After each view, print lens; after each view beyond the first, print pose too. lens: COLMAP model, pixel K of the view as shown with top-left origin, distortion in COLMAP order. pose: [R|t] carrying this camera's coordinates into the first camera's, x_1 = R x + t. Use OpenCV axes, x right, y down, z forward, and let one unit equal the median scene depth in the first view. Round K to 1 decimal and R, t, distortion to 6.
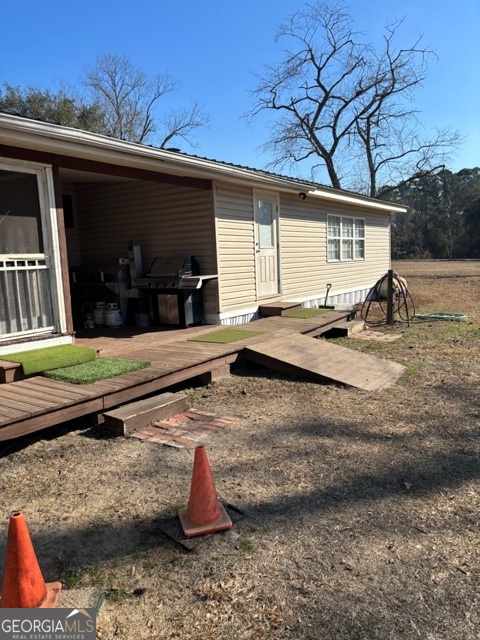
lens RADIAL K [[486.2, 0, 235.7], [0, 486.2, 320.8], [0, 0, 1]] dist [0.009265, 0.004700]
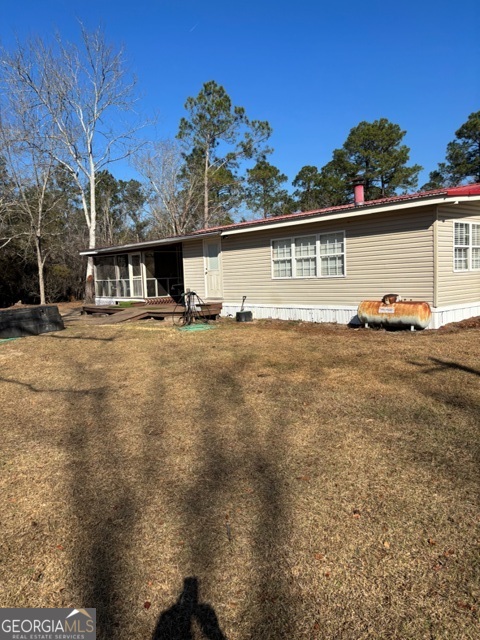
lens RADIAL K [[486.2, 0, 235.7], [0, 486.2, 320.8], [0, 0, 1]] dist [0.009265, 0.004700]
pose [[-0.236965, 0.113676, -0.964845, 1.404450], [-0.090953, 0.986173, 0.138527, -0.182057], [0.967251, 0.120581, -0.223349, 1.222618]]
